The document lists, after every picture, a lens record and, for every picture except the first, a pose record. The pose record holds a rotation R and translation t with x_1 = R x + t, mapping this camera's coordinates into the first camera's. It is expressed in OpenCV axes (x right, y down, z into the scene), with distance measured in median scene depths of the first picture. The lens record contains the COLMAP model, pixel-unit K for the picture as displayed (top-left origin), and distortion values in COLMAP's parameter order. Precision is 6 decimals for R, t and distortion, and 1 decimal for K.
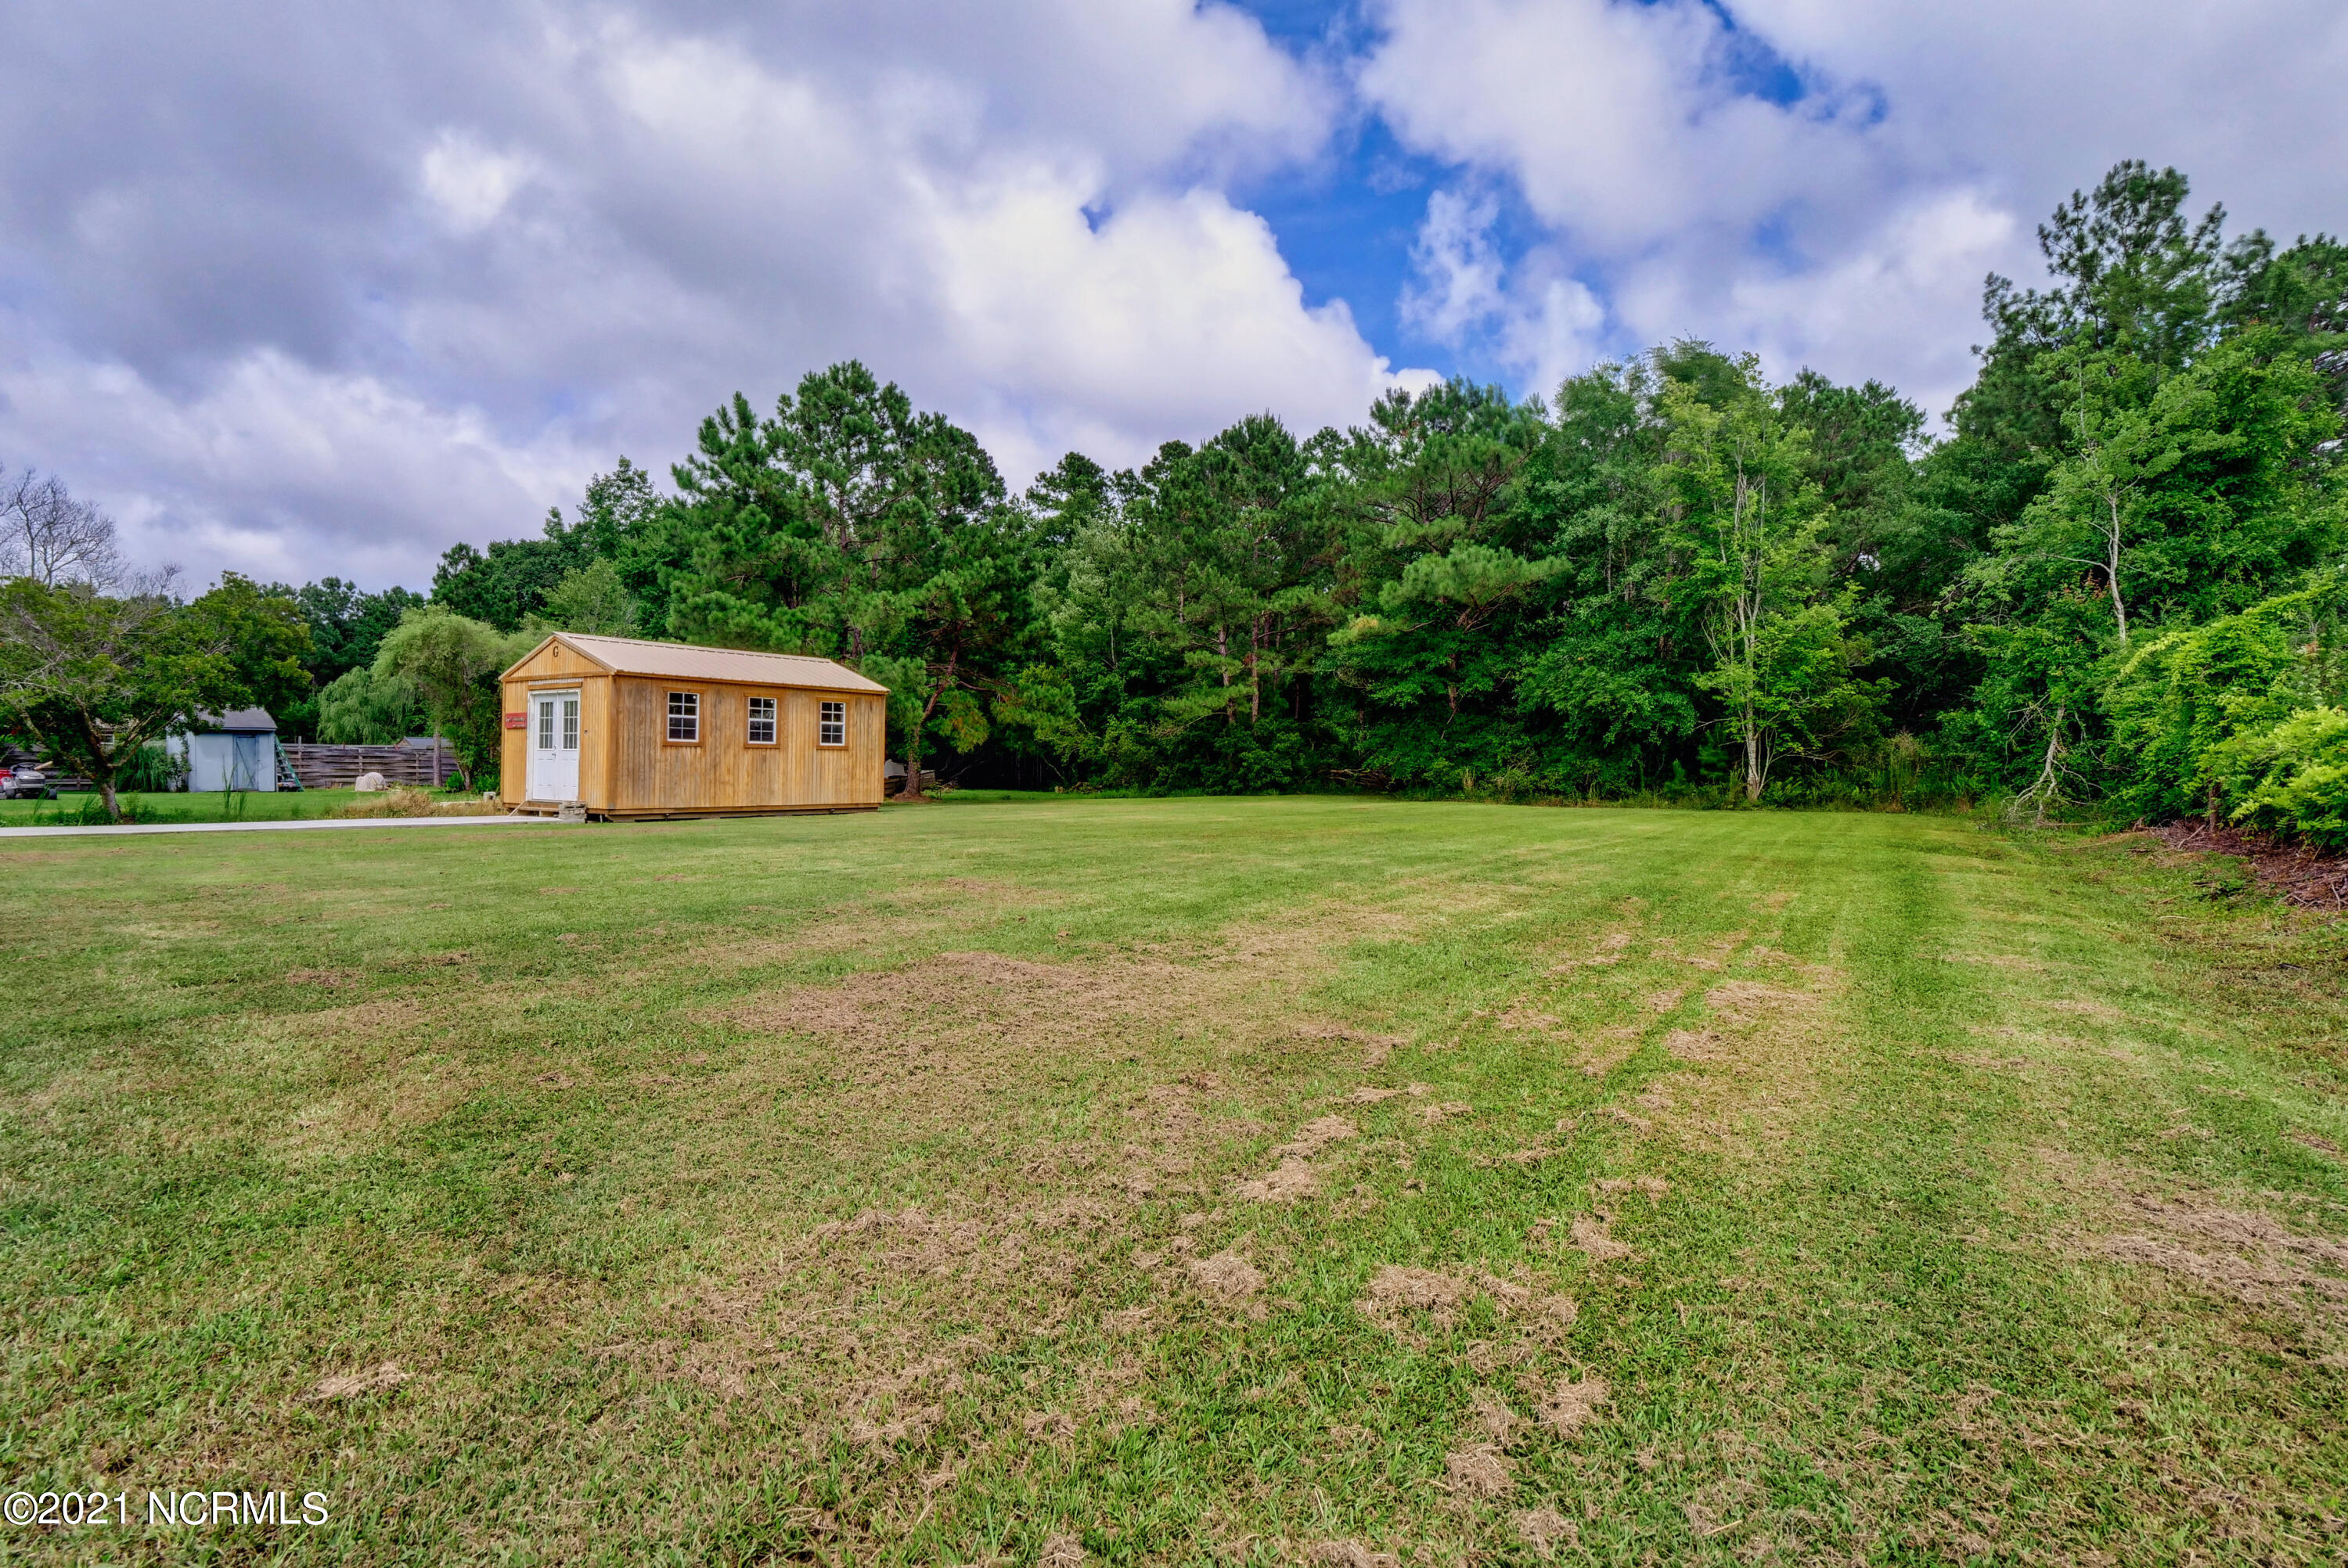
lens RADIAL K [[1132.1, 0, 1188.6], [0, 1132.1, 759.0], [0, 0, 1]] dist [-0.002425, -0.000469]
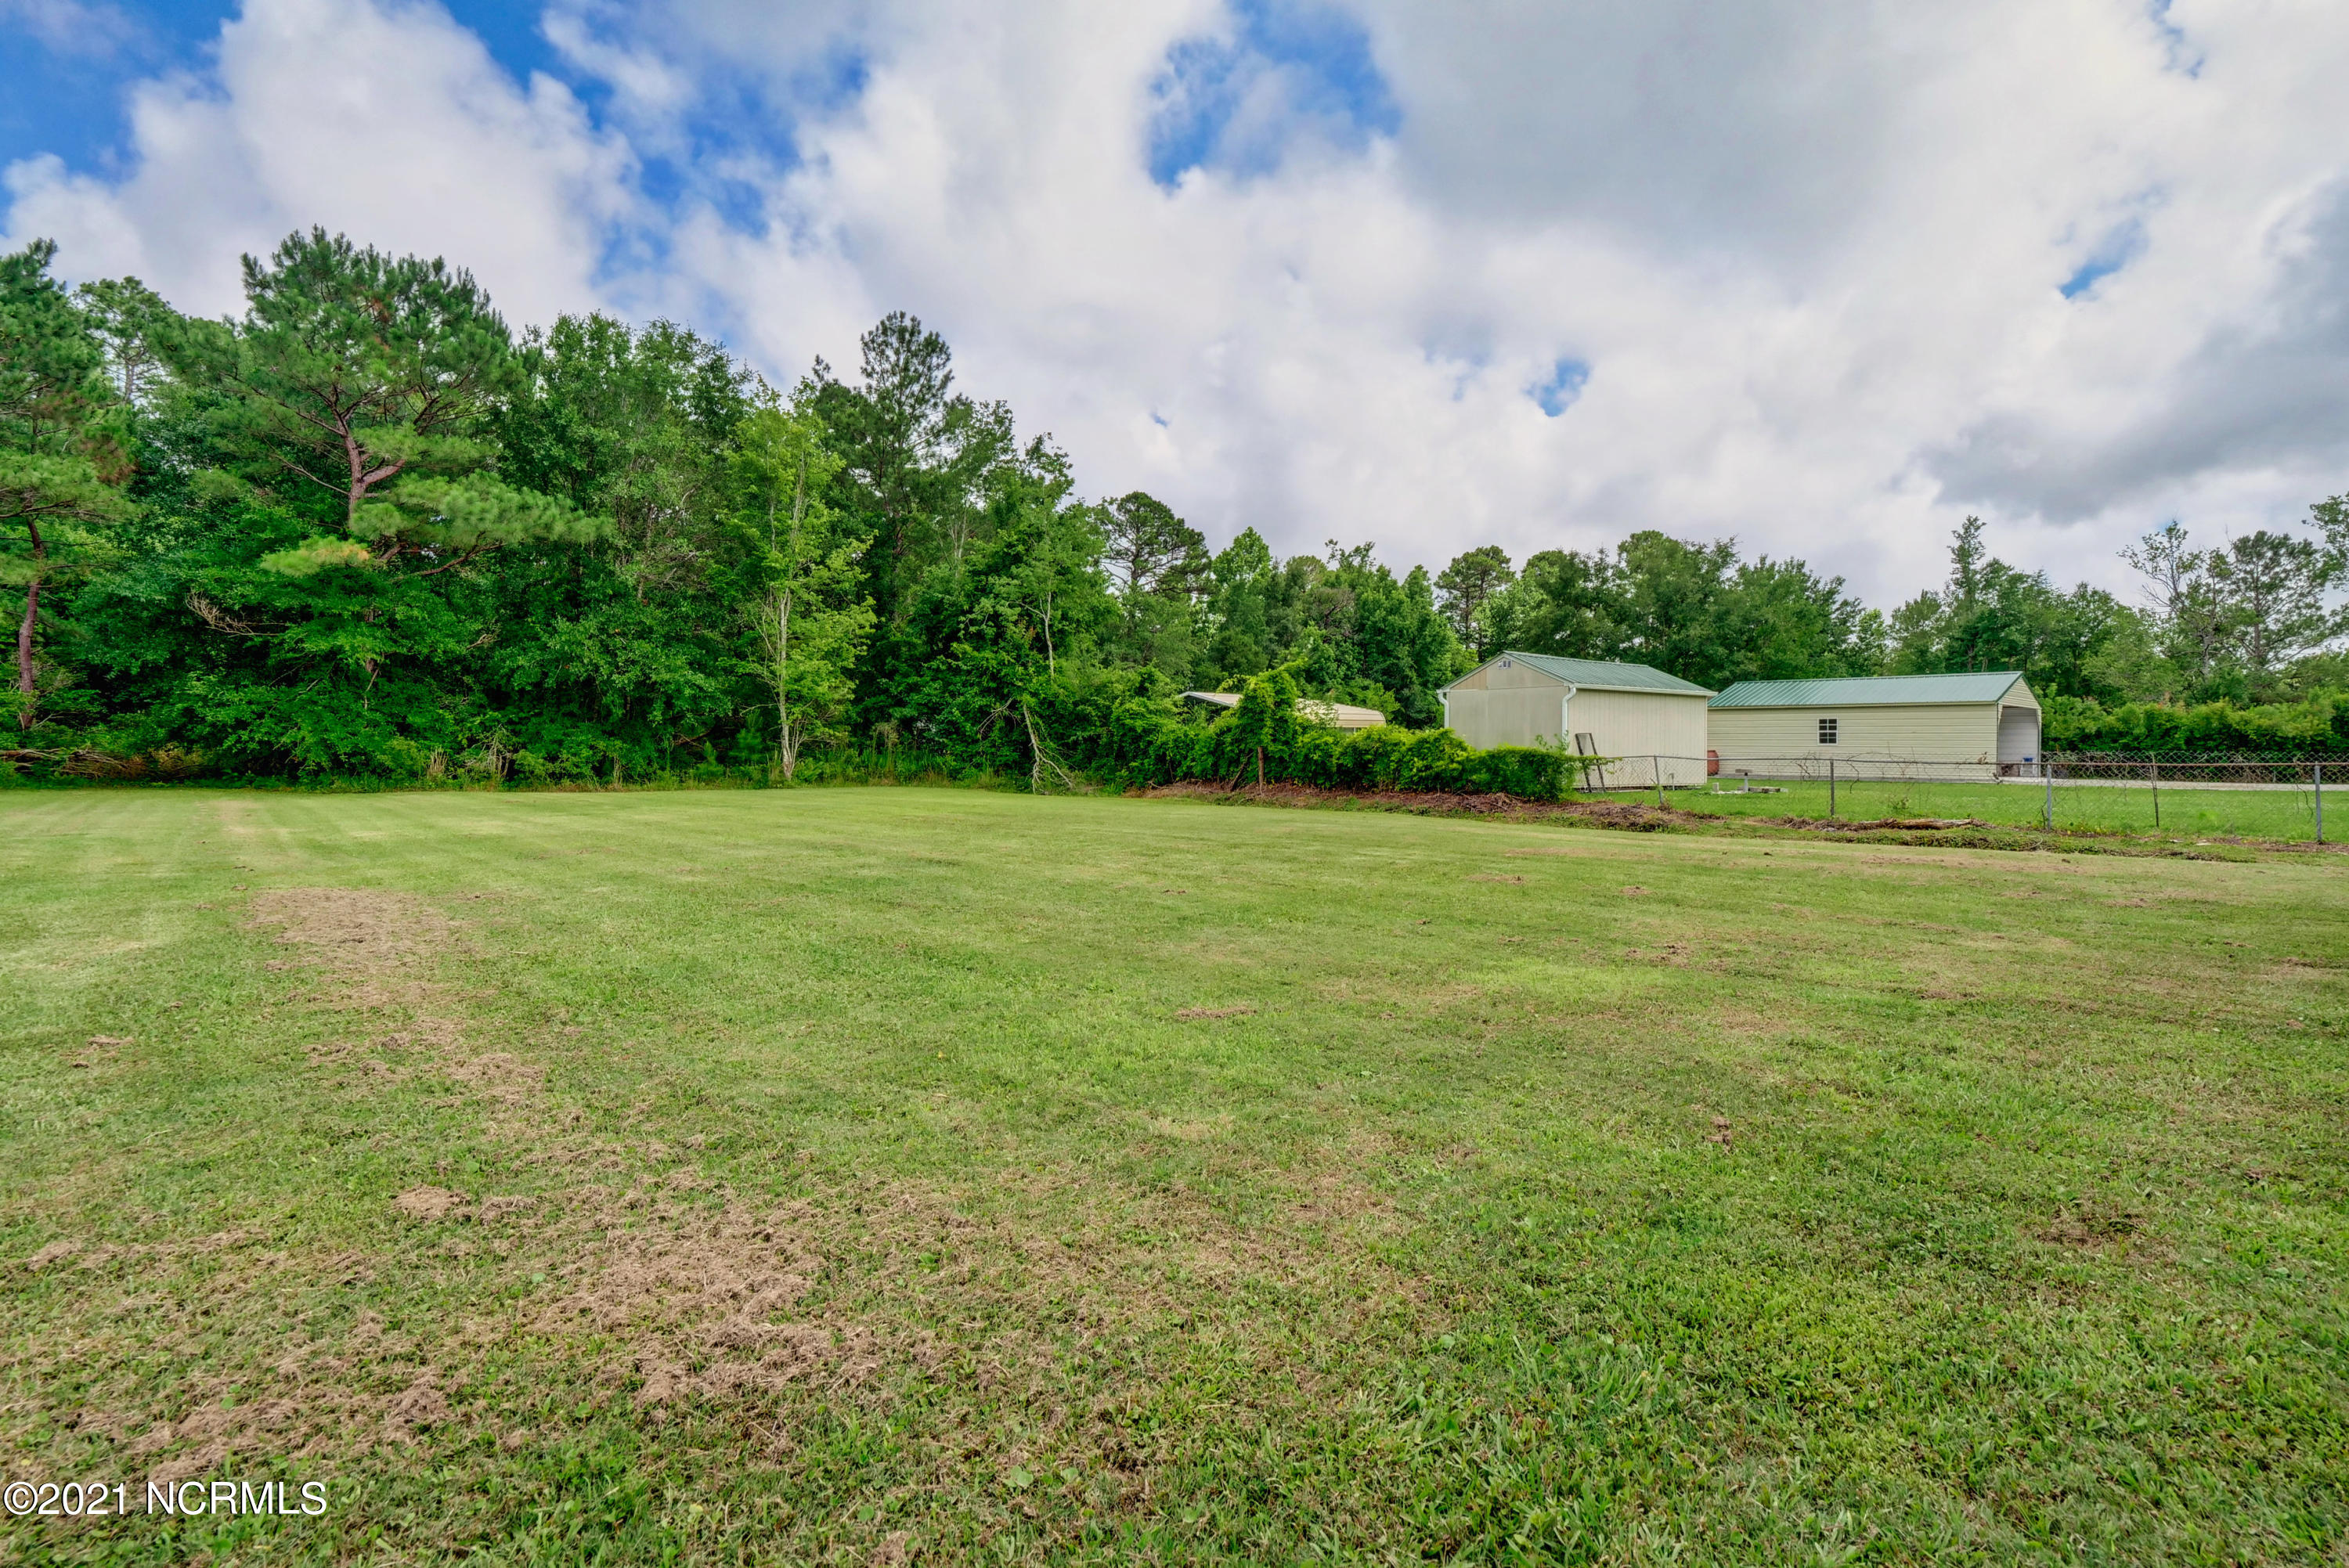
lens RADIAL K [[1132.6, 0, 1189.1], [0, 1132.6, 759.0], [0, 0, 1]] dist [-0.002425, -0.000469]
pose [[0.225918, -0.007264, 0.974119, -0.458309], [-0.009114, 0.999913, 0.009570, 0.002531], [-0.974104, -0.011040, 0.225832, 0.340072]]
